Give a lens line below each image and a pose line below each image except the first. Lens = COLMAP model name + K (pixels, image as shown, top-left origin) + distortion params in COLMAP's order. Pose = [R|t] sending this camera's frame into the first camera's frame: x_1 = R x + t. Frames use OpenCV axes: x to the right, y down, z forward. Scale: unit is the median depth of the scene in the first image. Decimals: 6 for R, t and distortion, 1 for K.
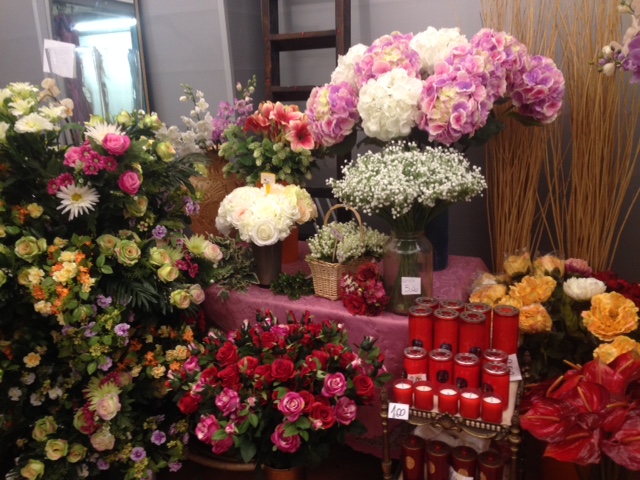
lens RADIAL K [[604.8, 0, 319.7], [0, 604.8, 241.1], [0, 0, 1]] dist [0.033102, 0.000000]
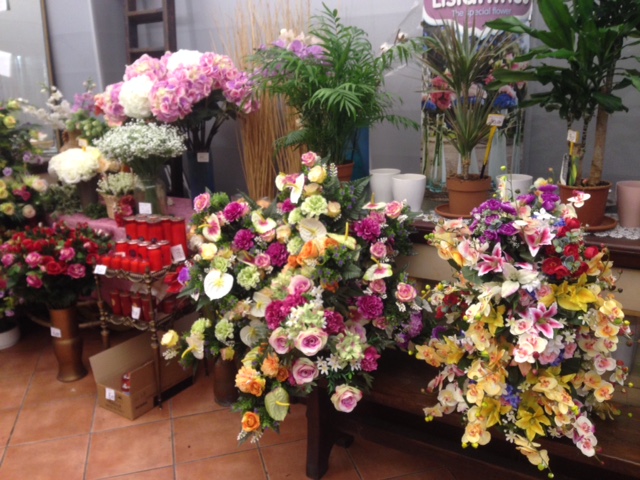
lens RADIAL K [[604.8, 0, 317.1], [0, 604.8, 237.9], [0, 0, 1]] dist [0.033102, 0.000000]
pose [[0.995247, 0.045941, -0.085869, 0.715185], [-0.046523, 0.998906, -0.004783, 0.131885], [0.085555, 0.008756, 0.996295, -0.560903]]
